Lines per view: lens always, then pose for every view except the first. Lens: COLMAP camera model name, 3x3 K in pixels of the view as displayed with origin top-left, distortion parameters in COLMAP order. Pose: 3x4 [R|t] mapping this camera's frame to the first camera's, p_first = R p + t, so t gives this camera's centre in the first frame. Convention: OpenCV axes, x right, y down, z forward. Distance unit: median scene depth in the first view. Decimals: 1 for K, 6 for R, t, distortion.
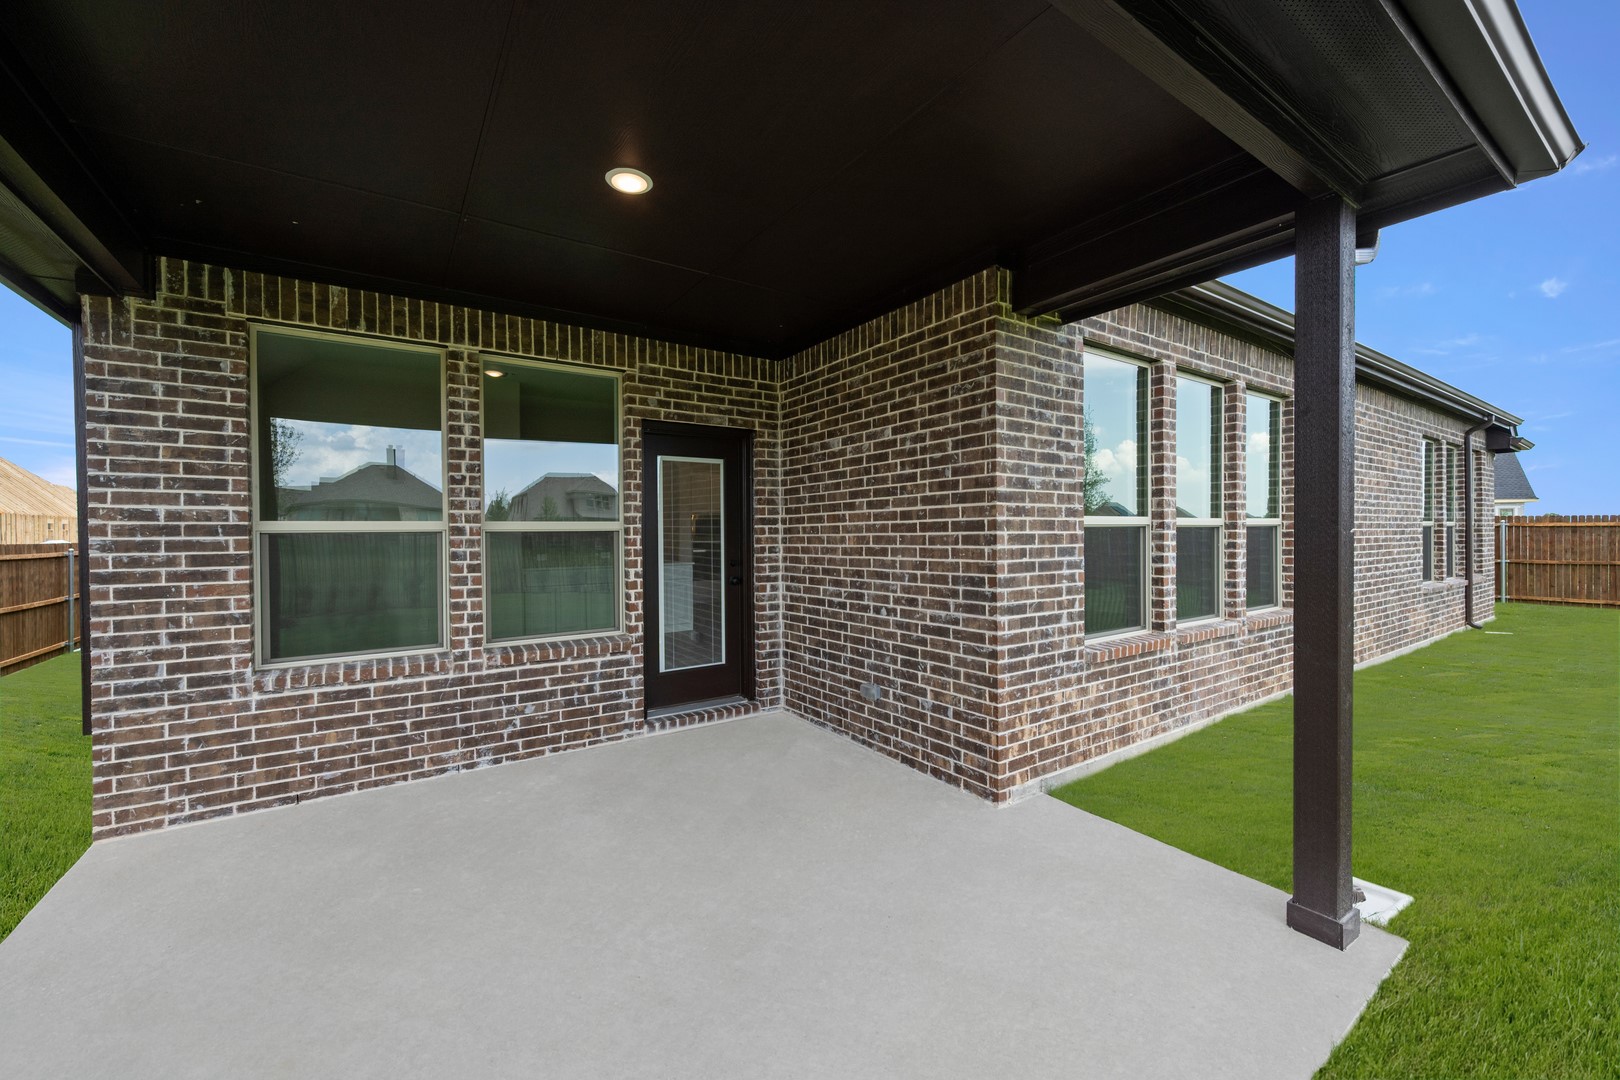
lens RADIAL K [[655.6, 0, 804.7], [0, 655.6, 539.0], [0, 0, 1]] dist [-0.001666, 0.000279]
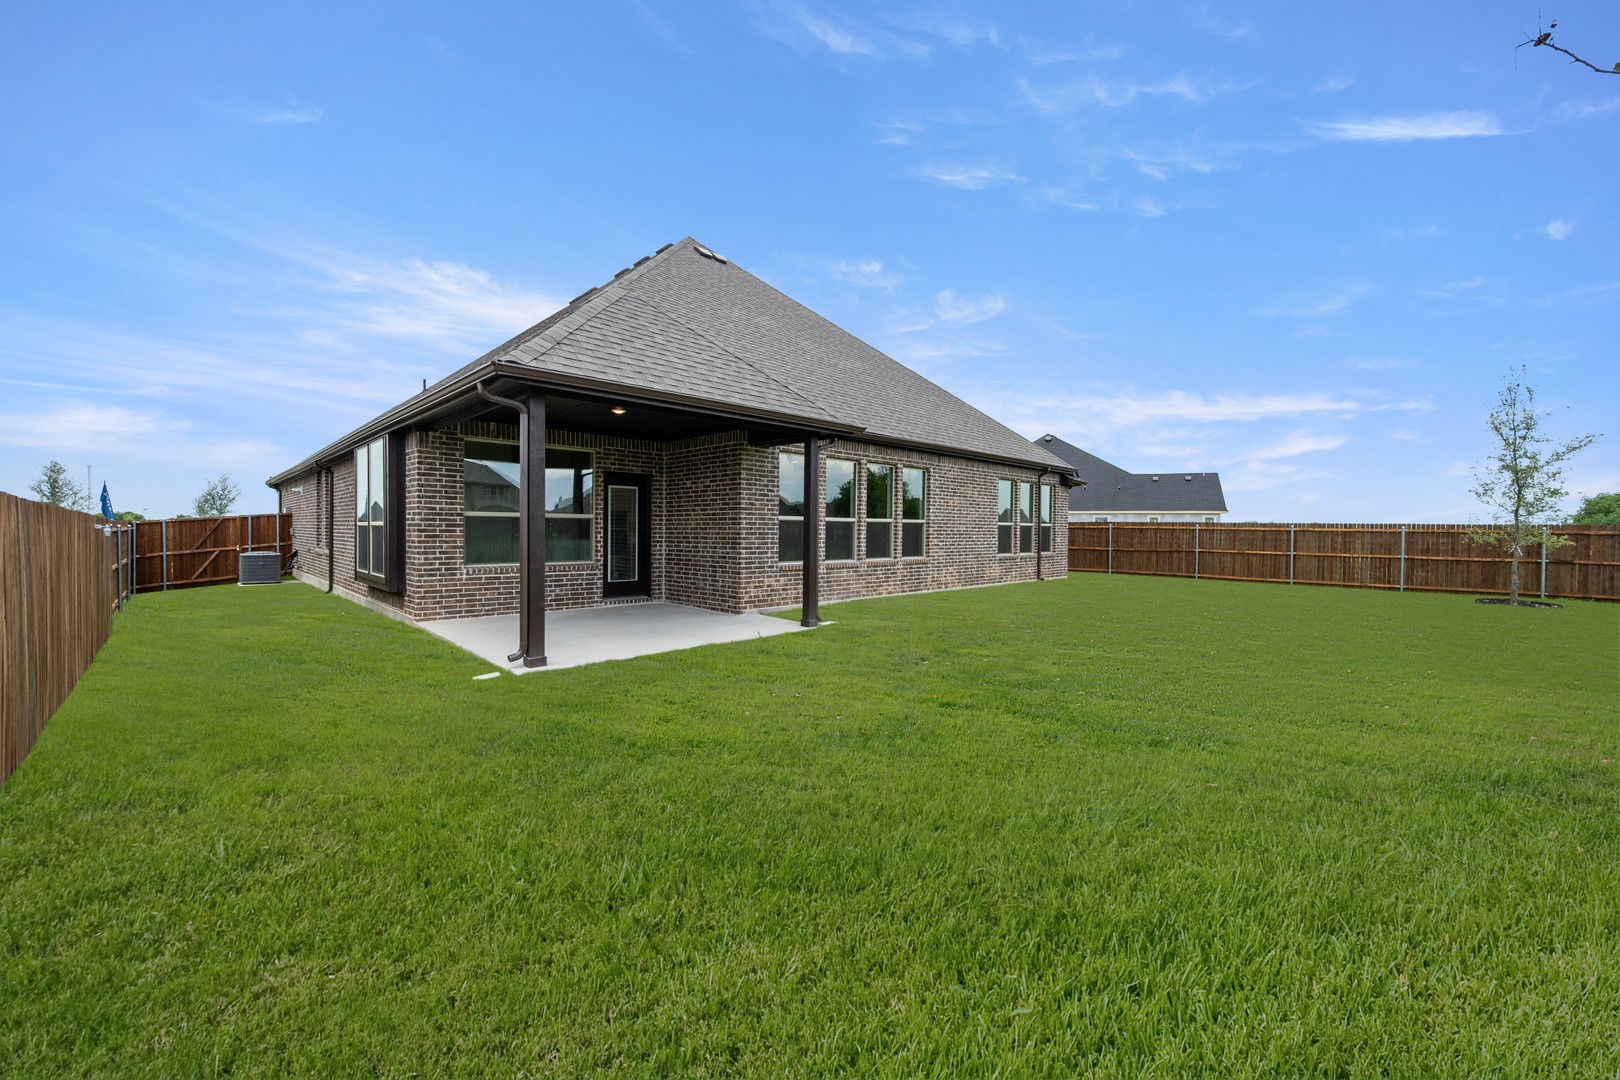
lens RADIAL K [[655.6, 0, 815.0], [0, 655.6, 540.8], [0, 0, 1]] dist [-0.001666, 0.000279]
pose [[0.981671, 0.014094, 0.190060, 0.063337], [-0.015927, 0.999840, 0.008123, 0.046319], [-0.189915, -0.011001, 0.981739, -1.837159]]
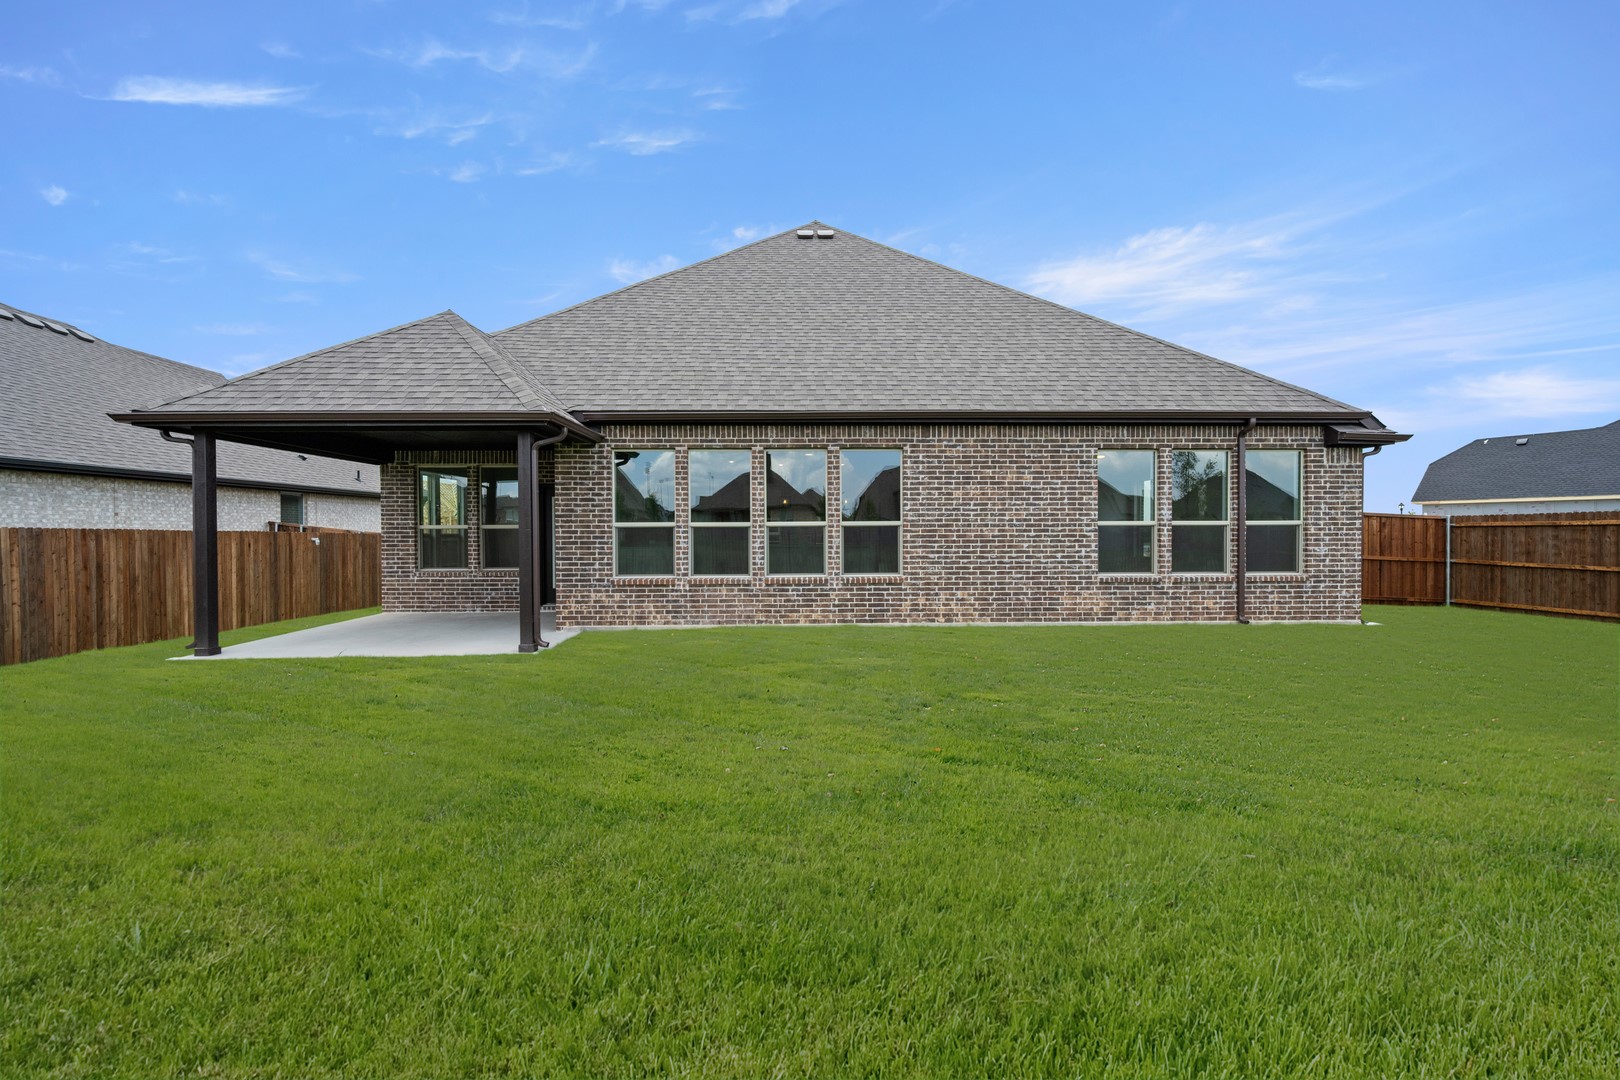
lens RADIAL K [[655.6, 0, 819.5], [0, 655.6, 535.9], [0, 0, 1]] dist [-0.001666, 0.000279]
pose [[0.835417, 0.008561, -0.549550, 2.568173], [-0.007027, 0.999963, 0.004895, -0.004374], [0.549572, -0.000228, 0.835447, -0.623643]]
